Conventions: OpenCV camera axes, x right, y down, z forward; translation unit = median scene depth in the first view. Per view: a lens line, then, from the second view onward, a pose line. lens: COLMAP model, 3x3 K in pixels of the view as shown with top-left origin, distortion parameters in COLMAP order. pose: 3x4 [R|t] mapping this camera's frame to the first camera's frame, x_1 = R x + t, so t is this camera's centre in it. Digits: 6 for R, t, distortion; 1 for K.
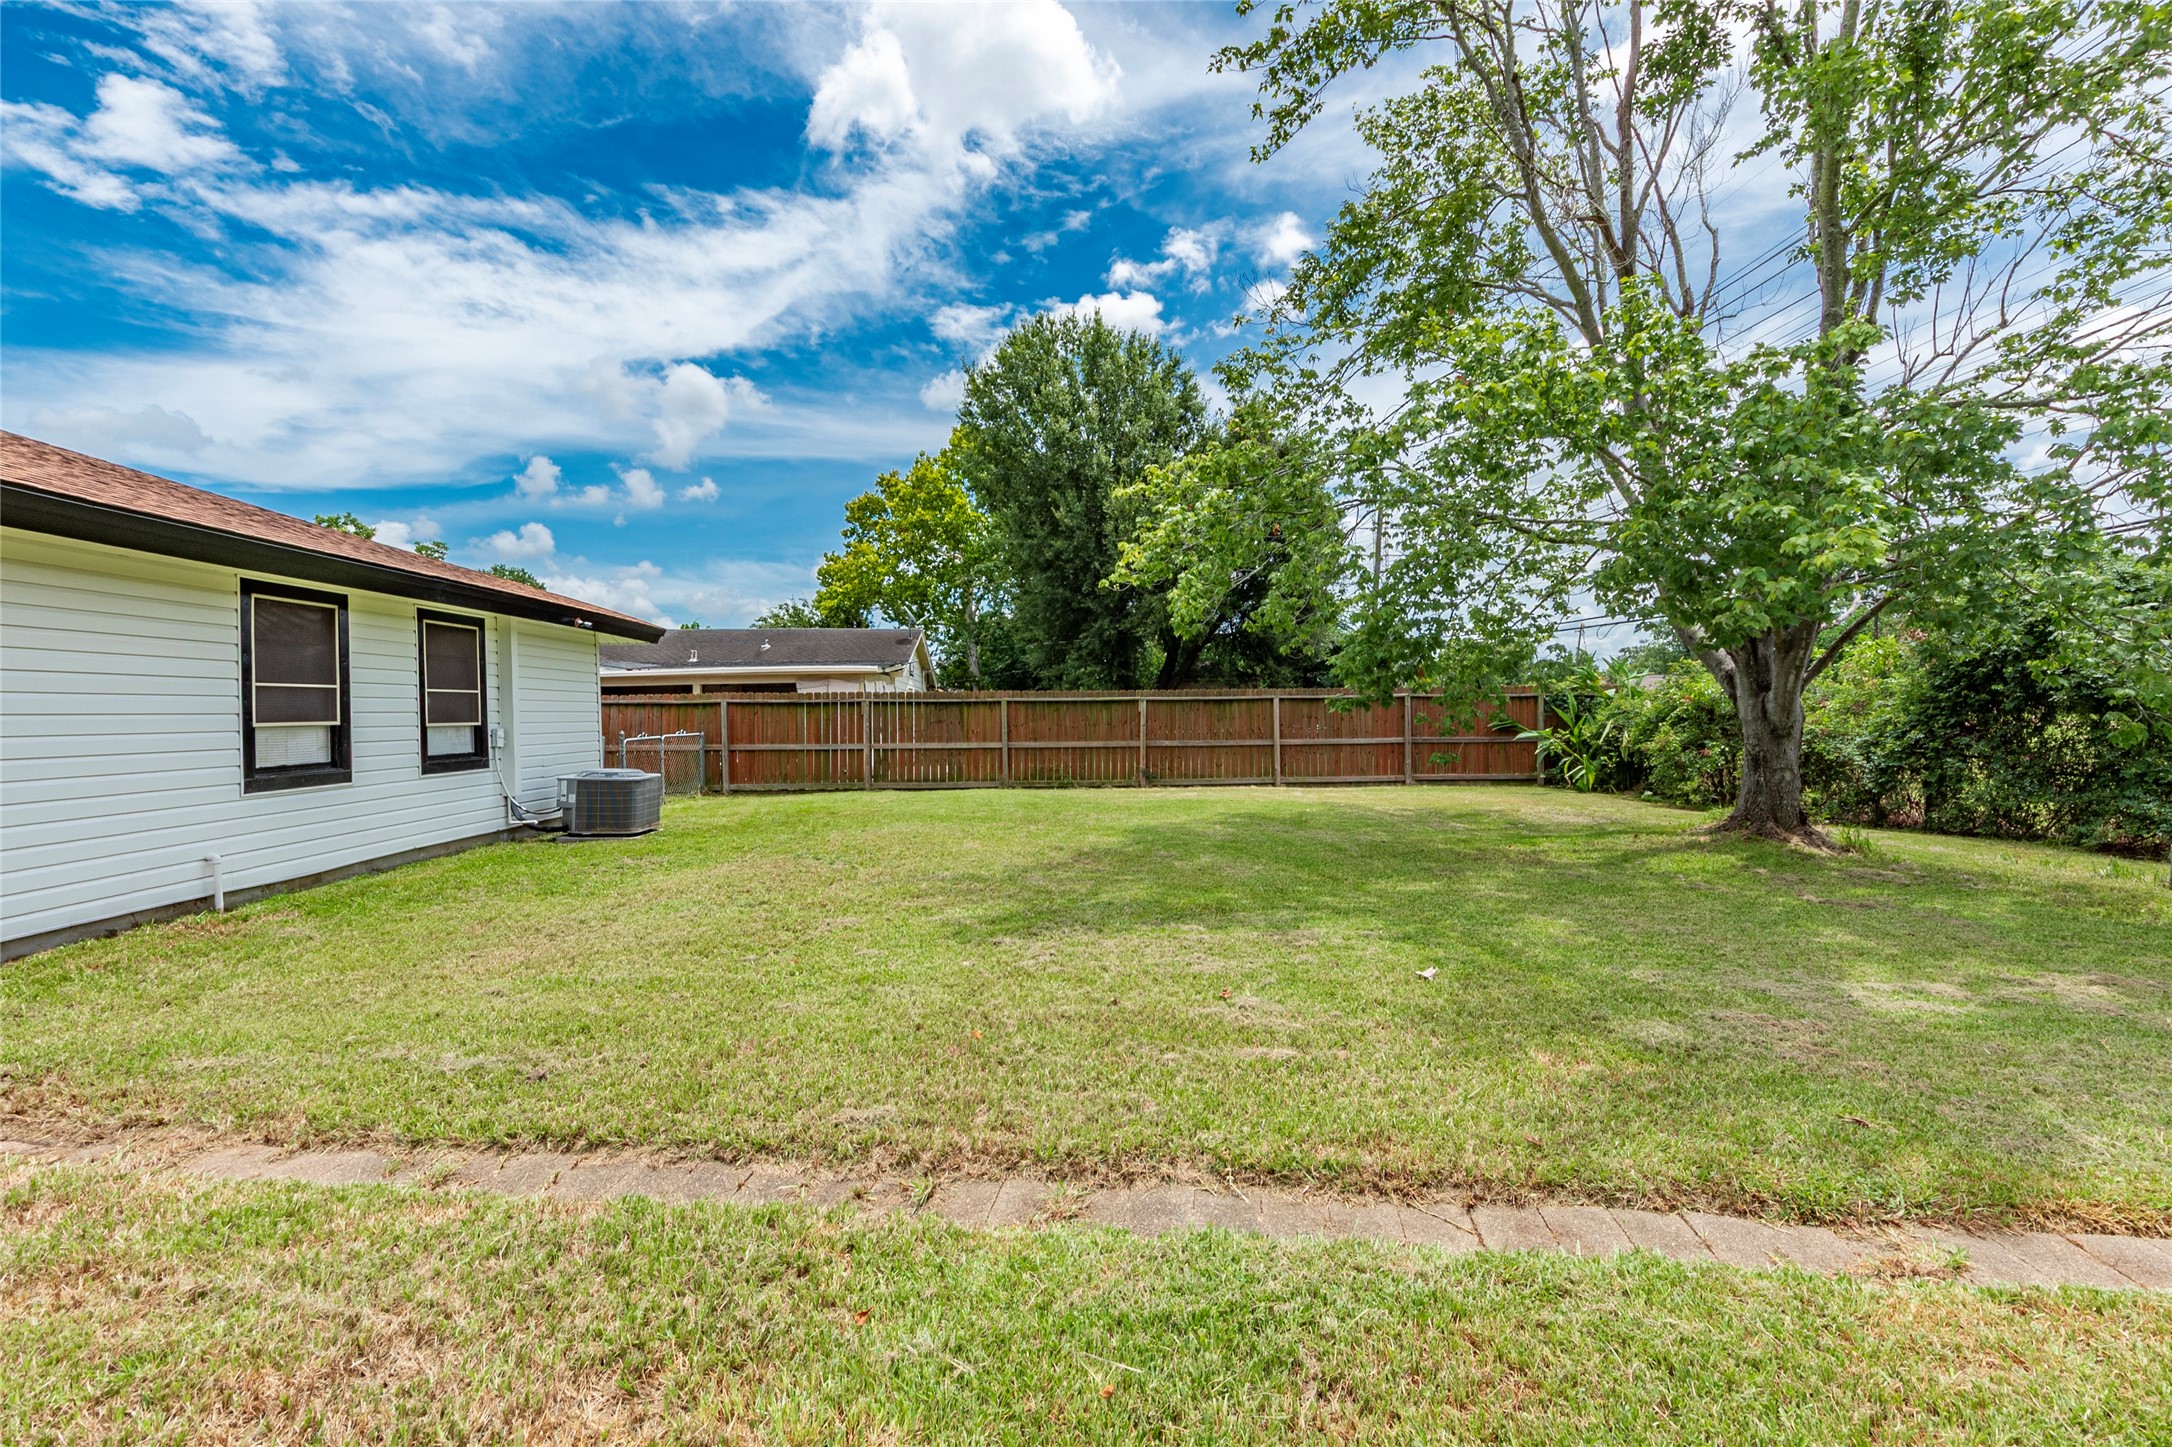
lens RADIAL K [[980.6, 0, 1083.1], [0, 980.6, 719.0], [0, 0, 1]] dist [0.001503, 0.001847]
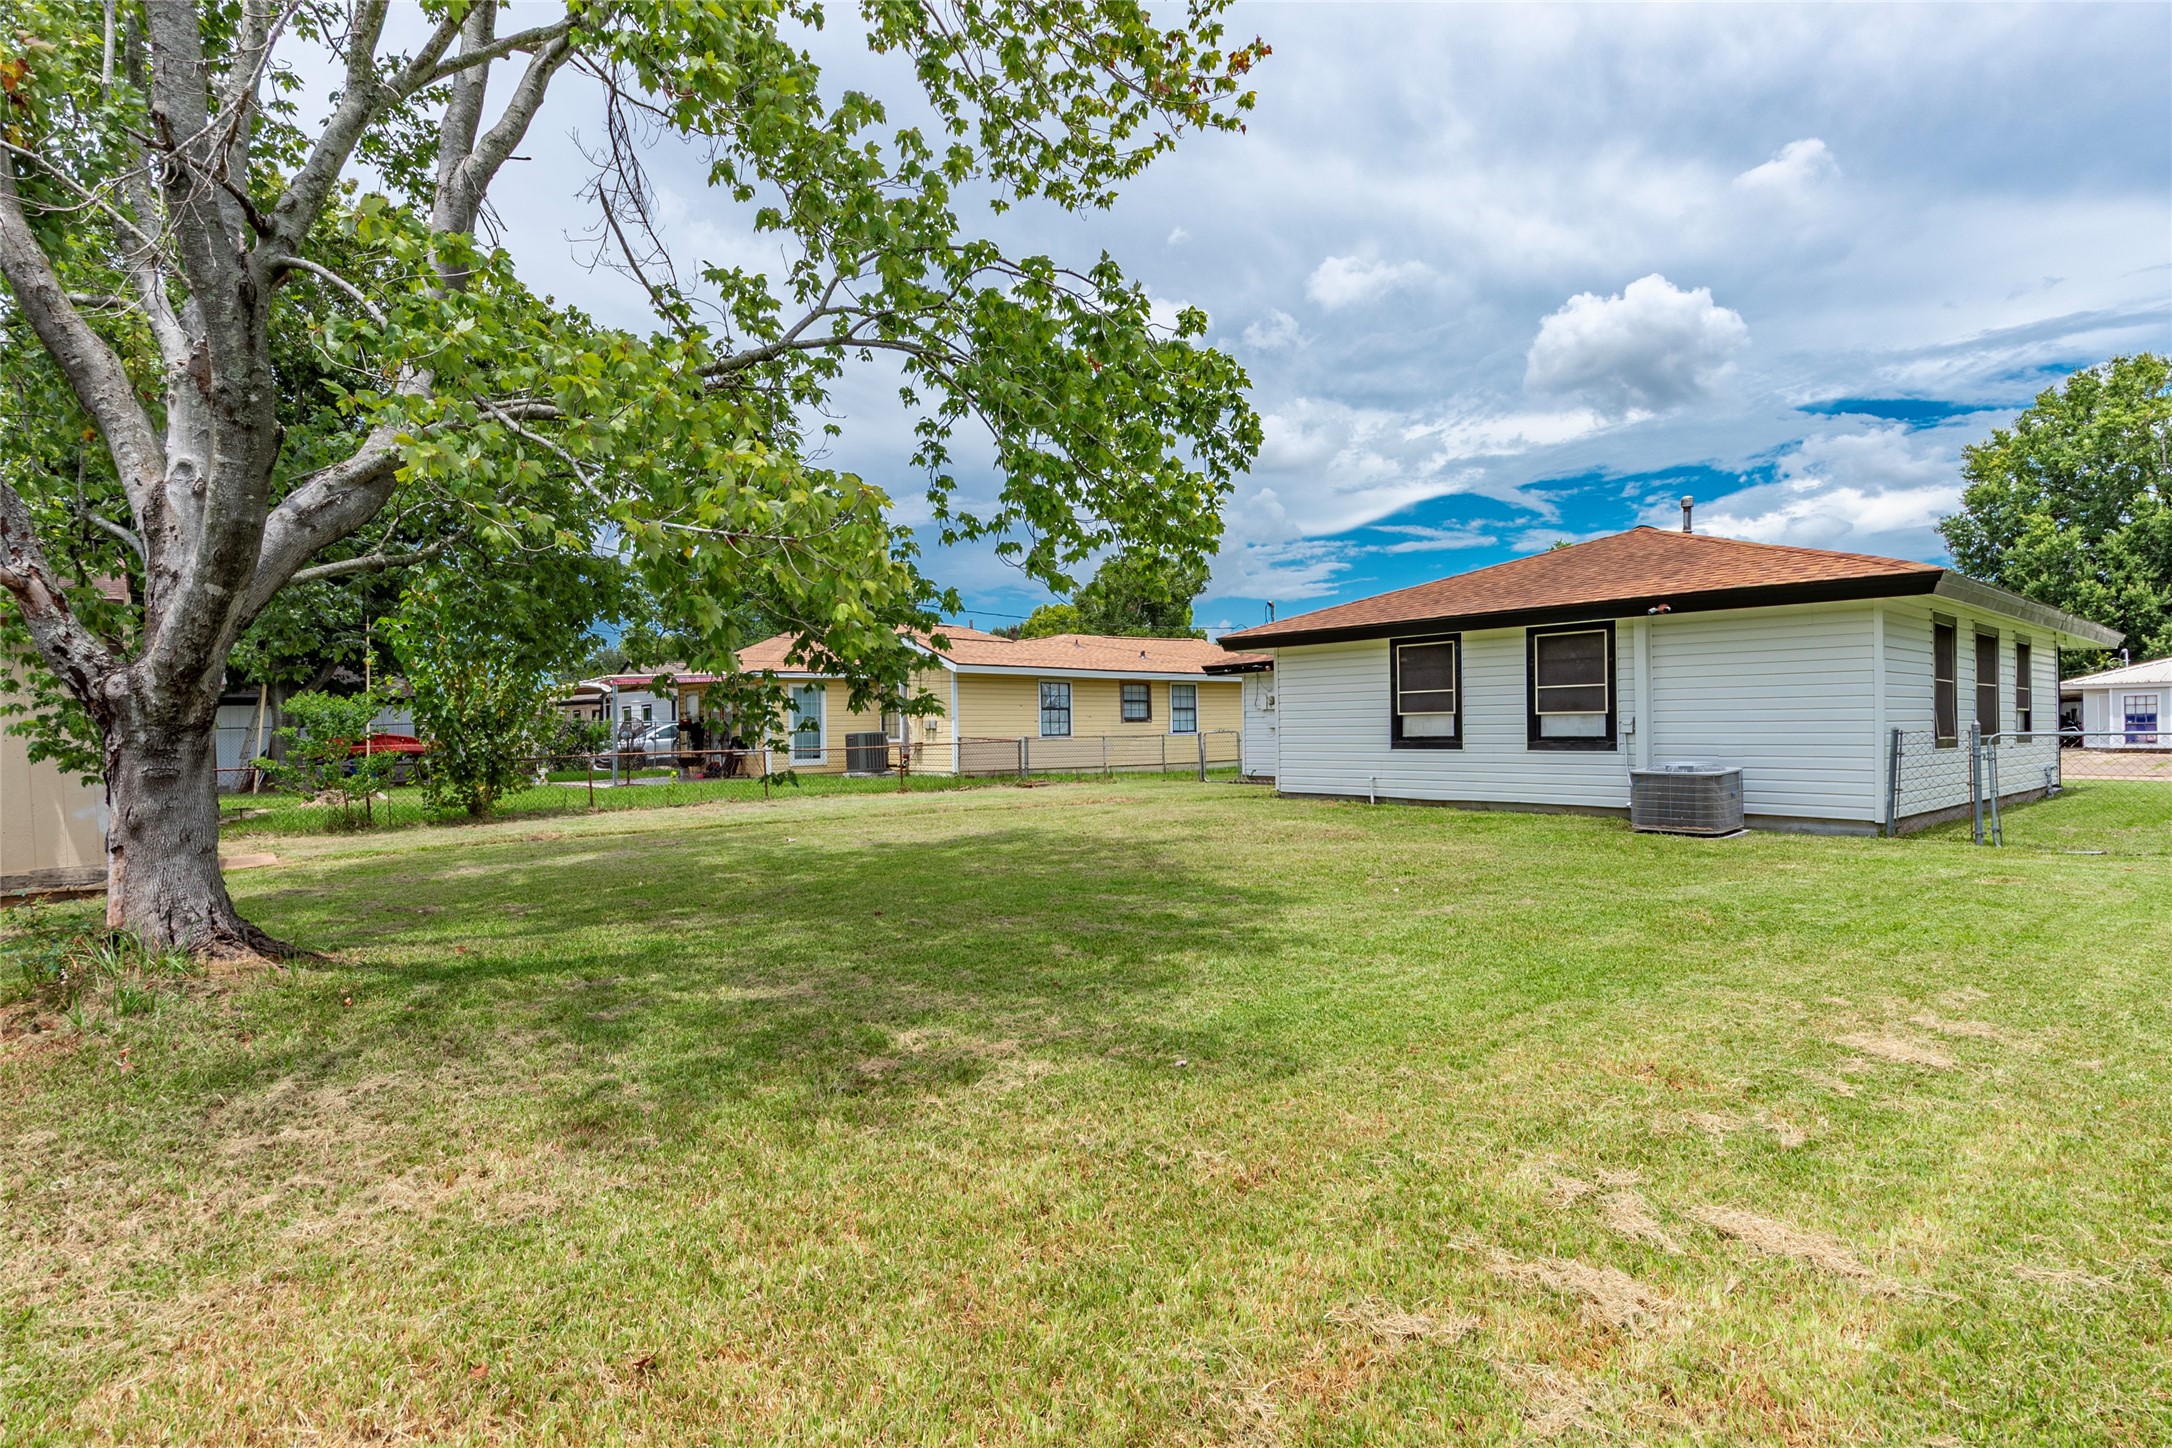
lens RADIAL K [[1030.3, 0, 1082.6], [0, 1030.3, 721.0], [0, 0, 1]] dist [0.002509, 0.000252]
pose [[-0.809156, 0.017362, -0.587338, 0.736694], [0.014991, 0.999848, 0.008903, -0.005893], [0.587403, -0.001601, -0.809293, 1.985599]]
